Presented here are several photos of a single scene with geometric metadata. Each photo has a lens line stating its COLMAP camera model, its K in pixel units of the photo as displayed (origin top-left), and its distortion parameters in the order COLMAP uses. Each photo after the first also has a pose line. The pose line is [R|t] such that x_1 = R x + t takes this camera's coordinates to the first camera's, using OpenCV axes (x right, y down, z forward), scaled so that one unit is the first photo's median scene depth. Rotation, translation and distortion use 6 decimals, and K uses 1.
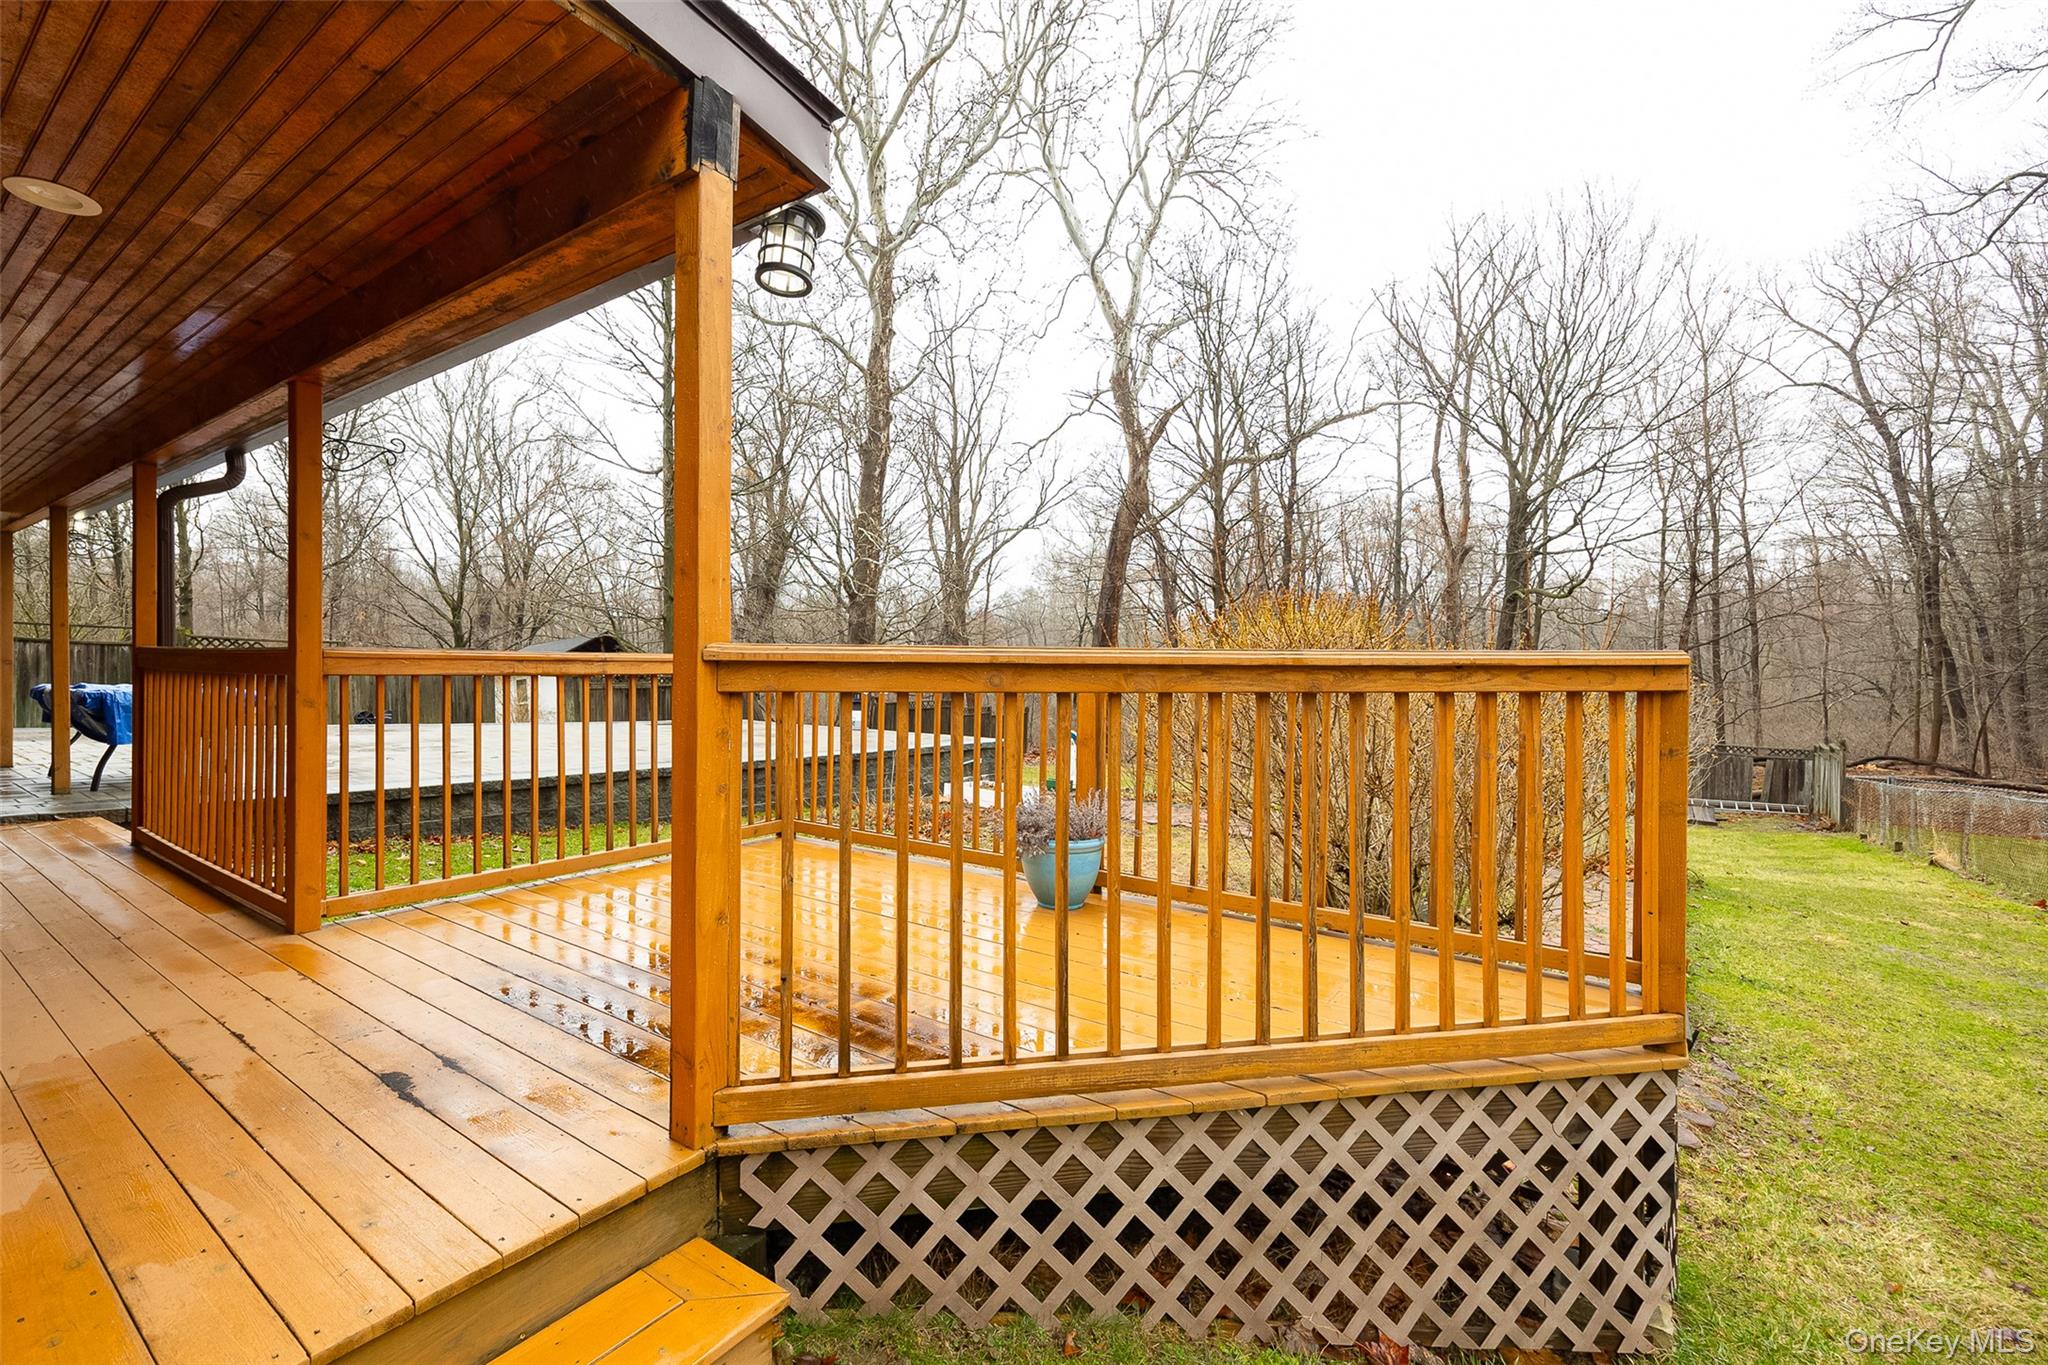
lens RADIAL K [[795.6, 0, 1025.1], [0, 795.6, 682.9], [0, 0, 1]] dist [0.000150, 0.000060]
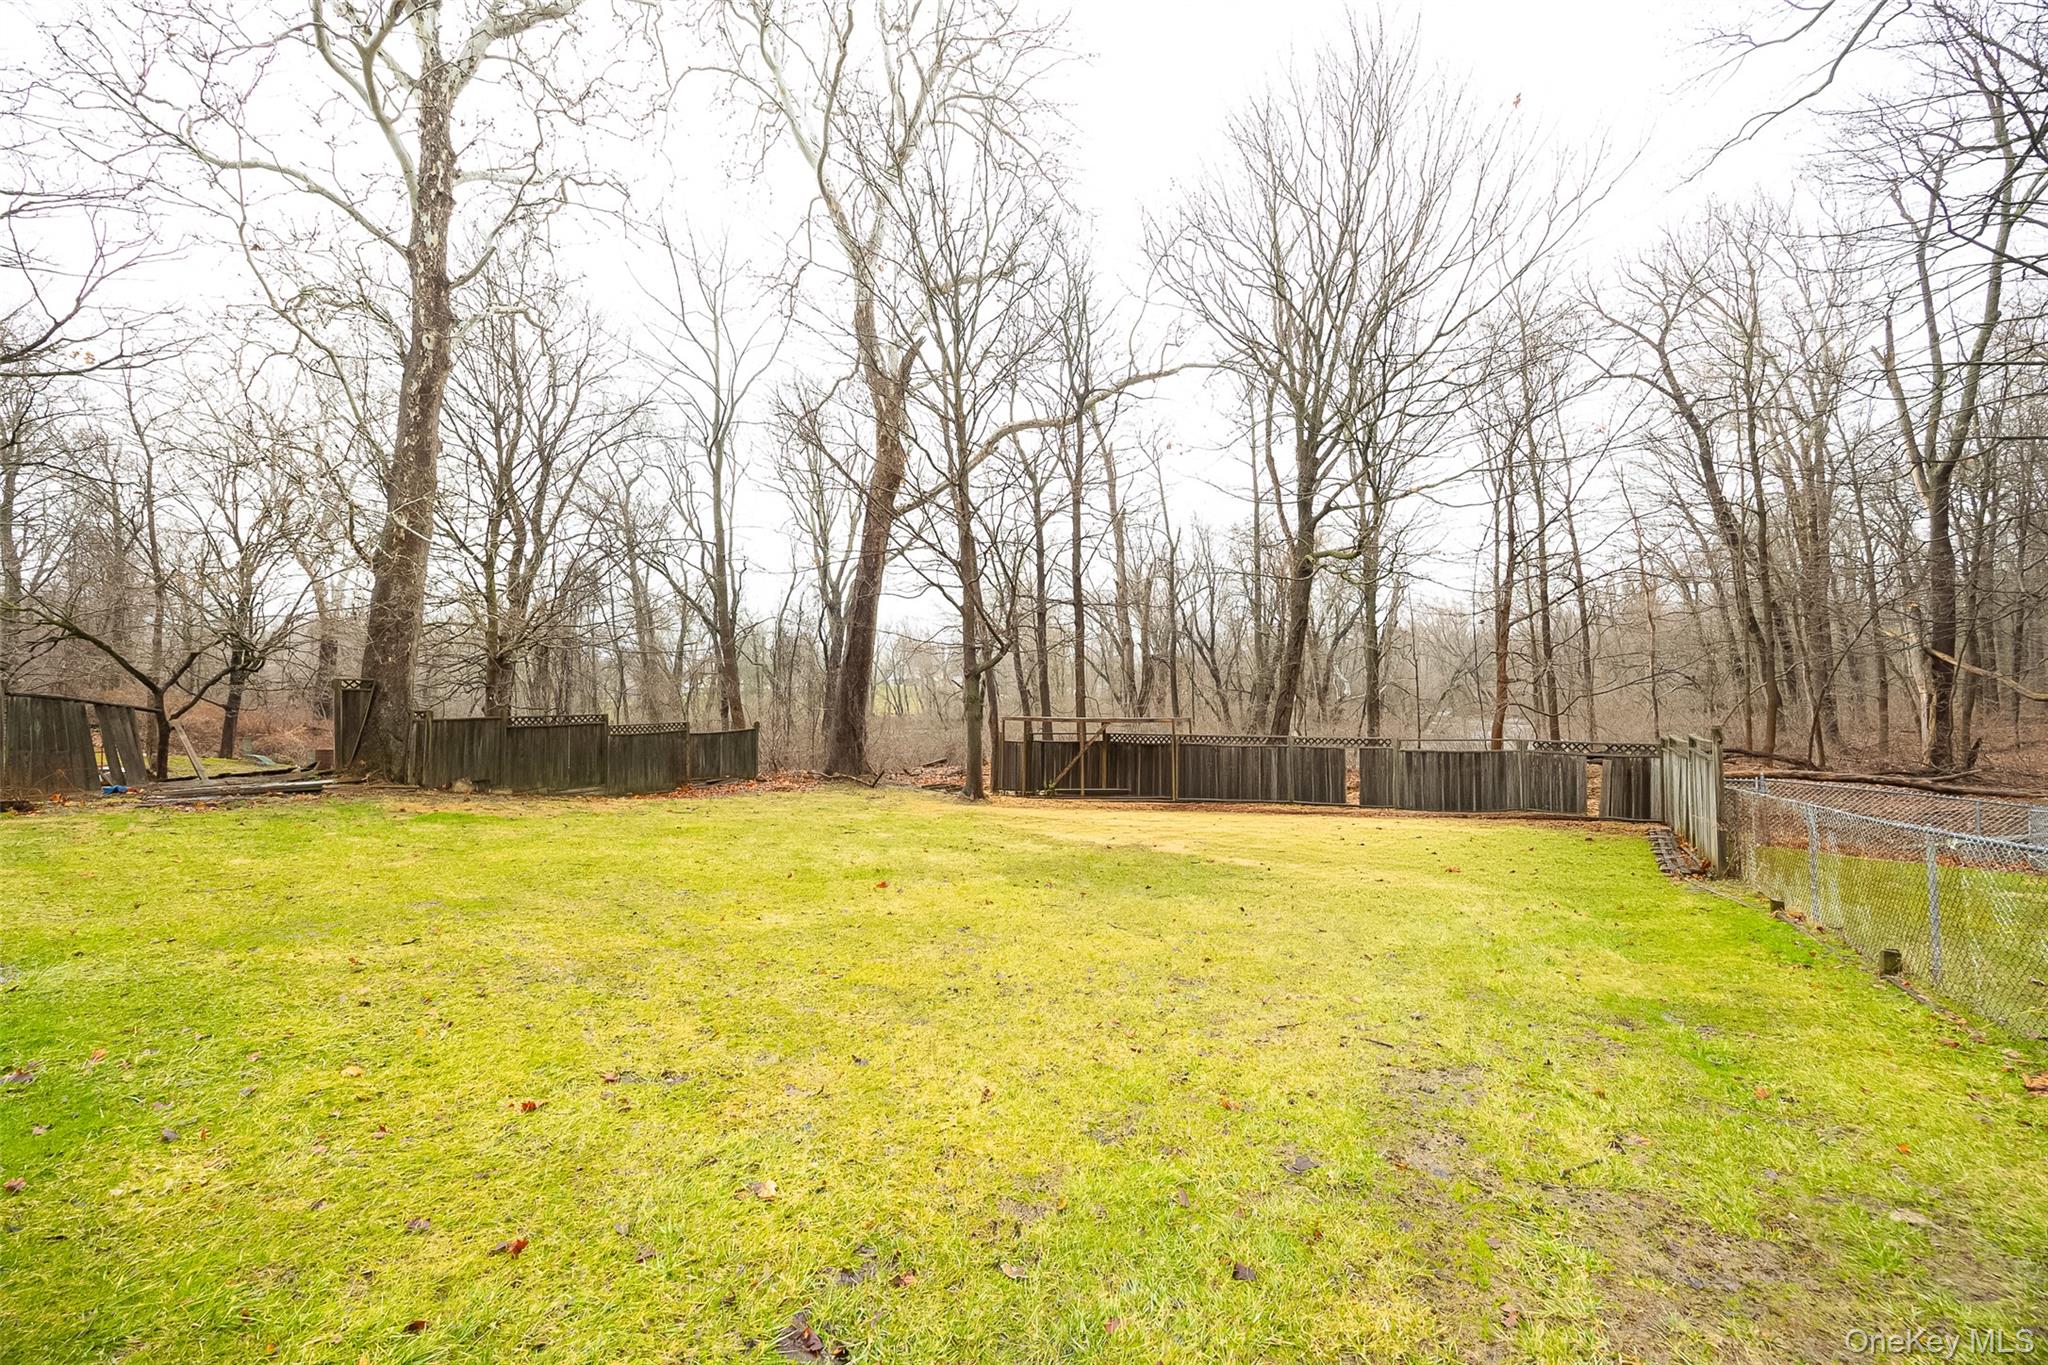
lens RADIAL K [[795.6, 0, 1021.7], [0, 795.6, 681.5], [0, 0, 1]] dist [0.000150, 0.000060]
pose [[0.992171, -0.026312, 0.122084, 0.173282], [0.029835, 0.999187, -0.027119, 0.015618], [-0.121271, 0.030549, 0.992149, 0.186172]]
